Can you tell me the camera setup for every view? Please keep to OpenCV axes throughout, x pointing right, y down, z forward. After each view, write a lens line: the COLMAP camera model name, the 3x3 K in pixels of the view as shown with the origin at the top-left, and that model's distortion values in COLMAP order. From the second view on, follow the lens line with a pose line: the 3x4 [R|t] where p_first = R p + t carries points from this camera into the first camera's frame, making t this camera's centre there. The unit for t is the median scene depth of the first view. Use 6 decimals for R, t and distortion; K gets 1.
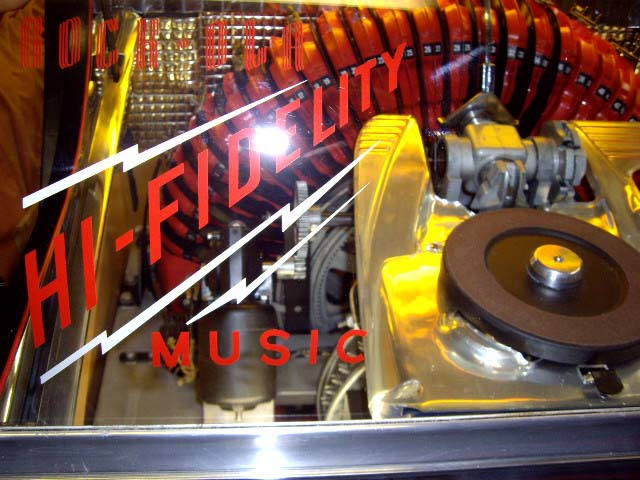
lens RADIAL K [[685.6, 0, 320.0], [0, 685.6, 240.0], [0, 0, 1]] dist [-0.103664, -0.014184]
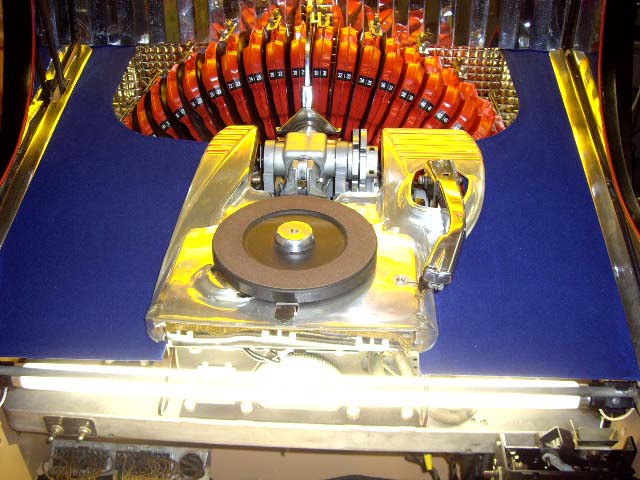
lens RADIAL K [[695.5, 0, 320.0], [0, 695.5, 240.0], [0, 0, 1]] dist [-0.240353, 0.462596]
pose [[0.991580, 0.022528, -0.127521, 0.459549], [-0.021697, 0.999733, 0.007906, 0.026212], [0.127665, -0.005072, 0.991804, -0.322692]]
